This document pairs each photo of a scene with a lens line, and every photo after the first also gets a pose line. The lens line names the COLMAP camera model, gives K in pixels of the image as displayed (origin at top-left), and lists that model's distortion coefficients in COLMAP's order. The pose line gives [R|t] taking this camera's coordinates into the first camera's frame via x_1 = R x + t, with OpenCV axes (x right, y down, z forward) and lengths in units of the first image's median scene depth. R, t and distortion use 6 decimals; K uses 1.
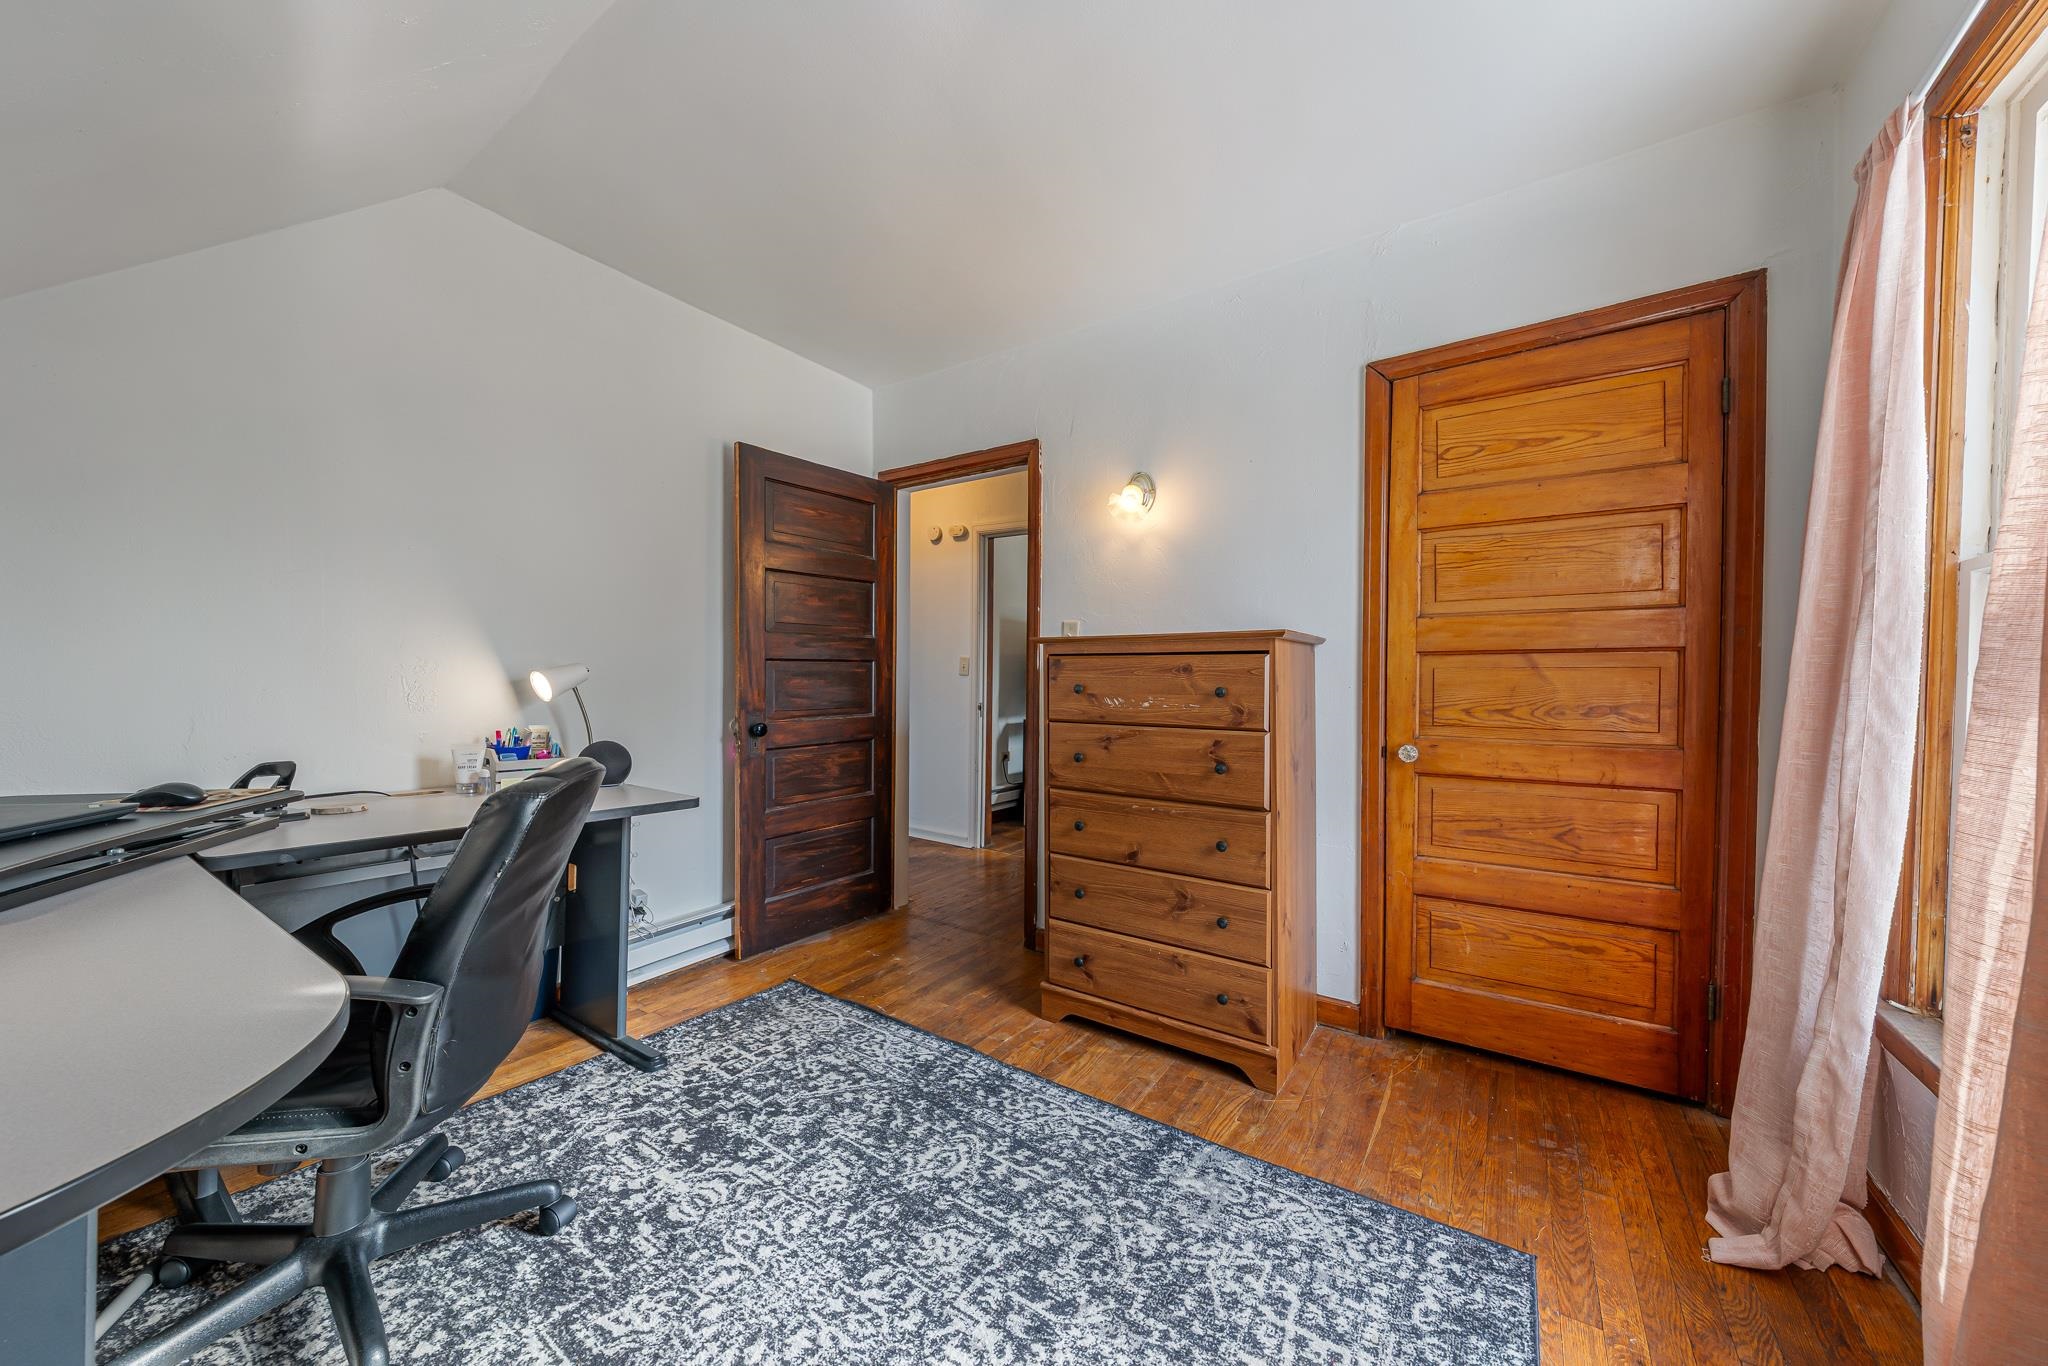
lens RADIAL K [[712.9, 0, 1027.3], [0, 712.9, 689.8], [0, 0, 1]] dist [0.000863, -0.000016]
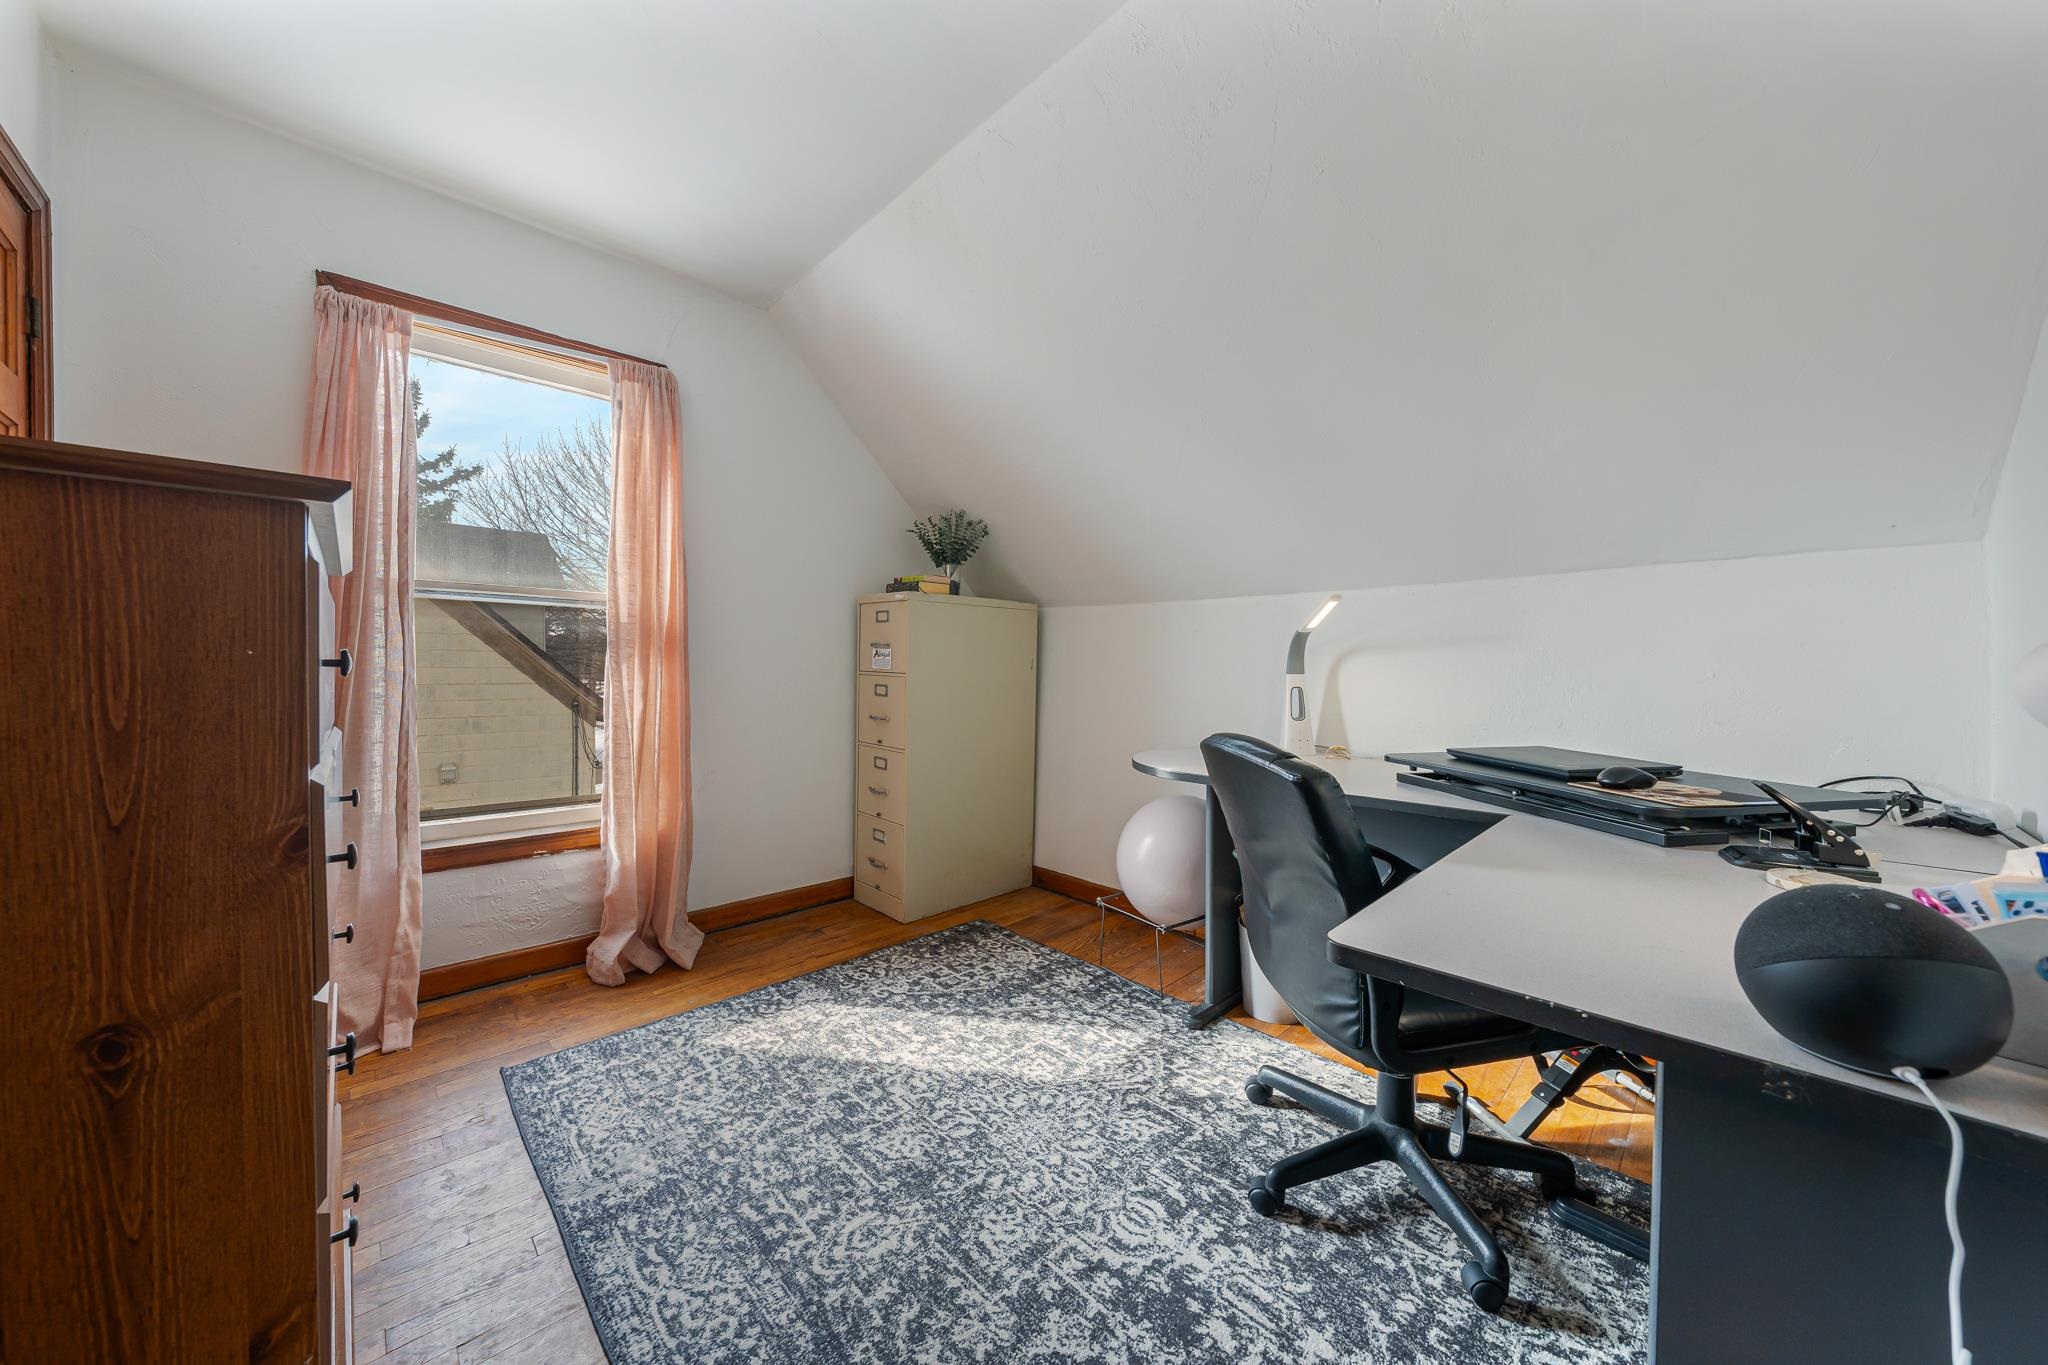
lens RADIAL K [[712.9, 0, 1022.0], [0, 712.9, 675.6], [0, 0, 1]] dist [0.000863, -0.000016]
pose [[-0.976582, -0.020558, 0.214159, -0.496656], [-0.014545, 0.999456, 0.029615, -0.015112], [-0.214651, 0.025806, -0.976350, 1.919929]]
